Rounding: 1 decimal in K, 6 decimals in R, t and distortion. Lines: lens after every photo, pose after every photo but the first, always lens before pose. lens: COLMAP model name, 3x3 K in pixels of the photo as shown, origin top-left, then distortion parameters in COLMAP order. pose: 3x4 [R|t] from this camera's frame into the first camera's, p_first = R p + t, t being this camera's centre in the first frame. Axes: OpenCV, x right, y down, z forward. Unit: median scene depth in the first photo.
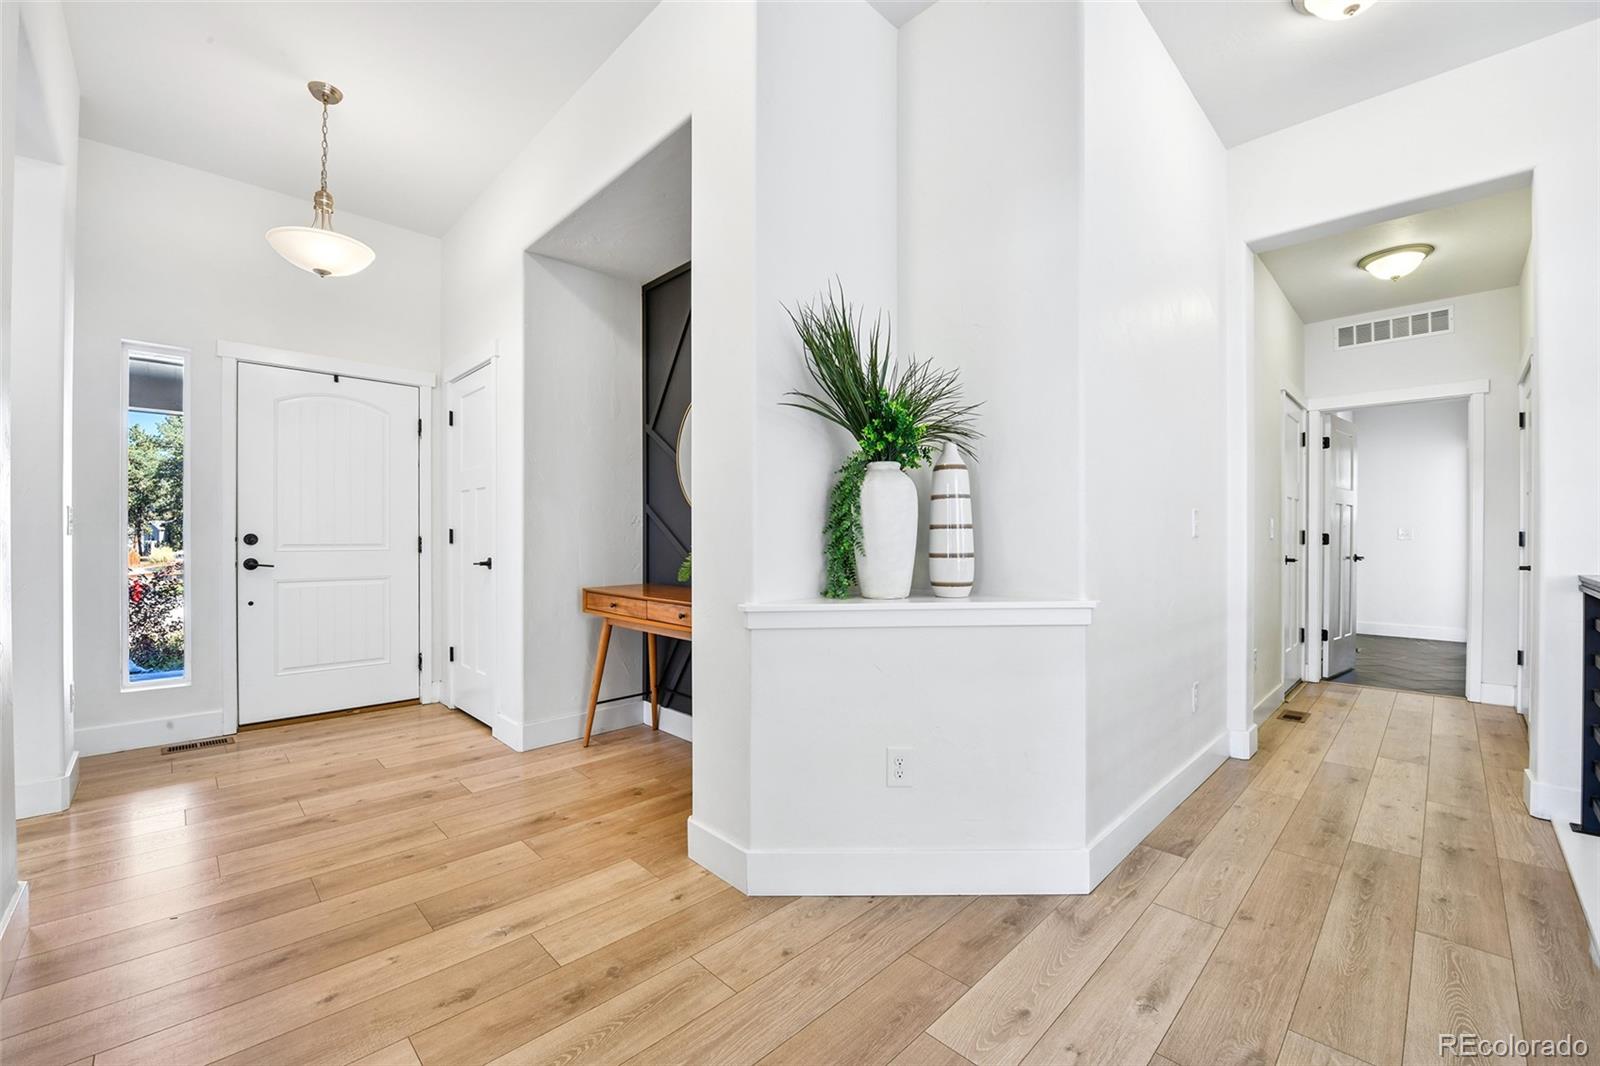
lens RADIAL K [[650.7, 0, 802.7], [0, 650.7, 536.8], [0, 0, 1]] dist [-0.014442, -0.000935]
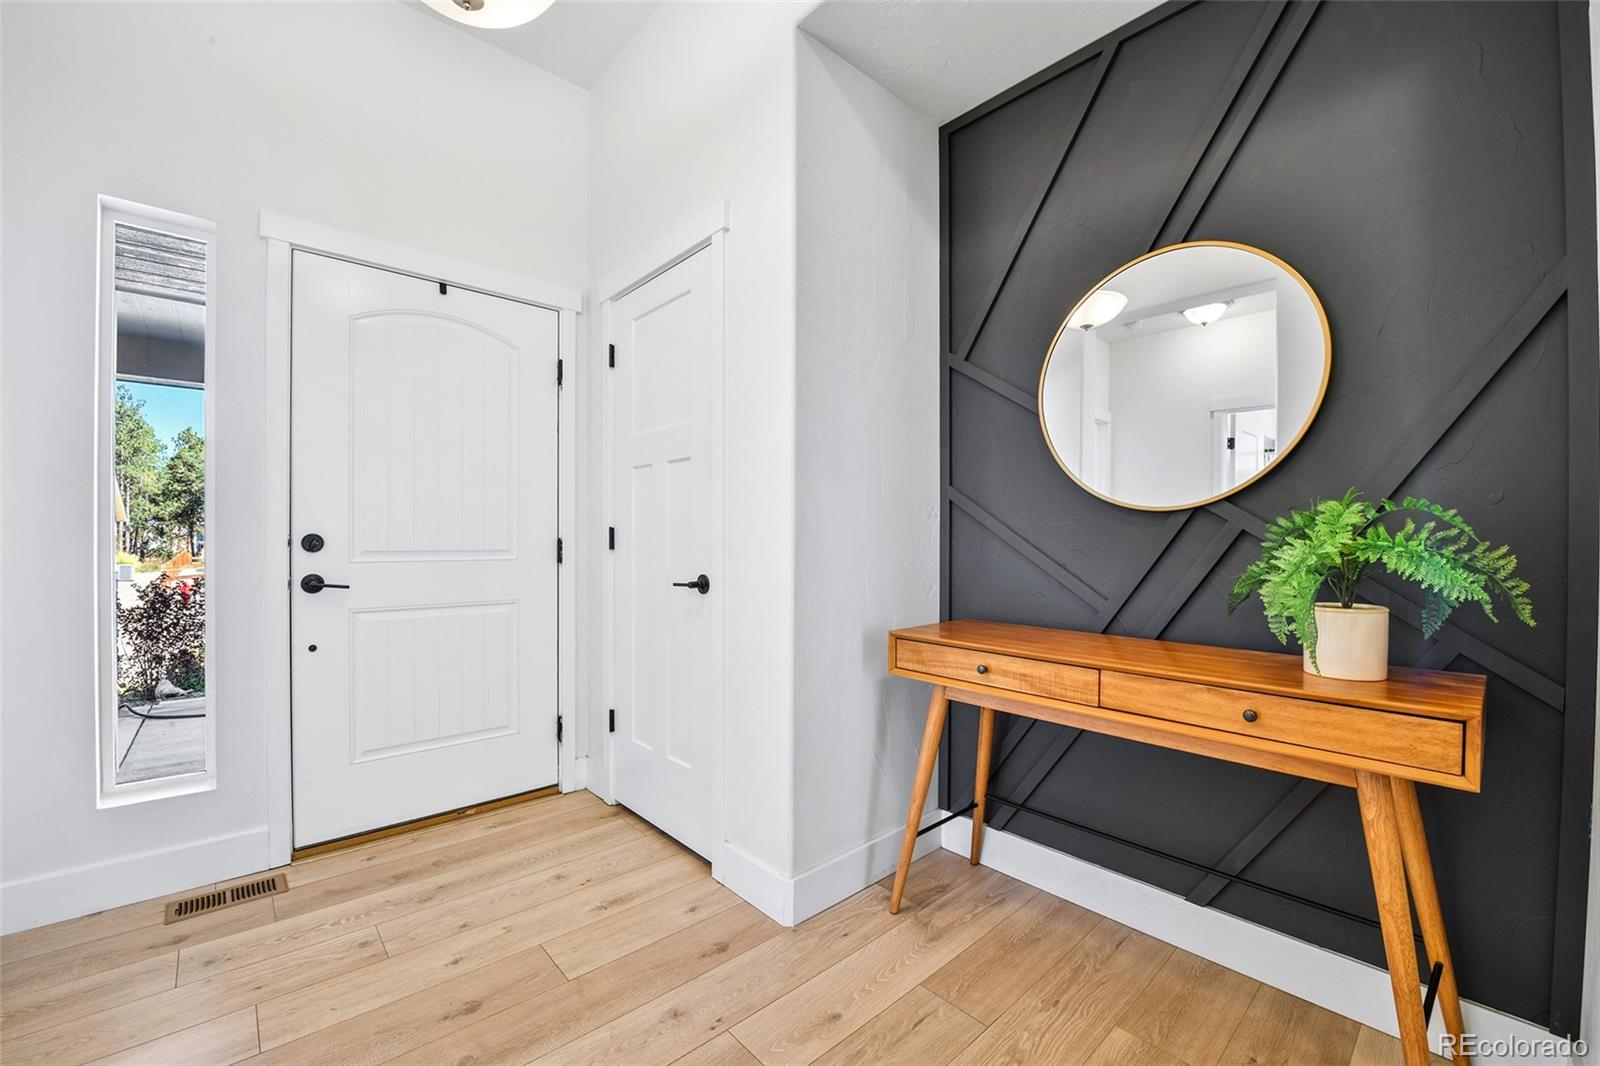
lens RADIAL K [[650.7, 0, 801.6], [0, 650.7, 538.7], [0, 0, 1]] dist [-0.014442, -0.000935]
pose [[0.998987, 0.001199, -0.044977, -0.359560], [-0.001176, 0.999999, 0.000543, -0.001157], [0.044978, -0.000490, 0.998988, 0.401330]]
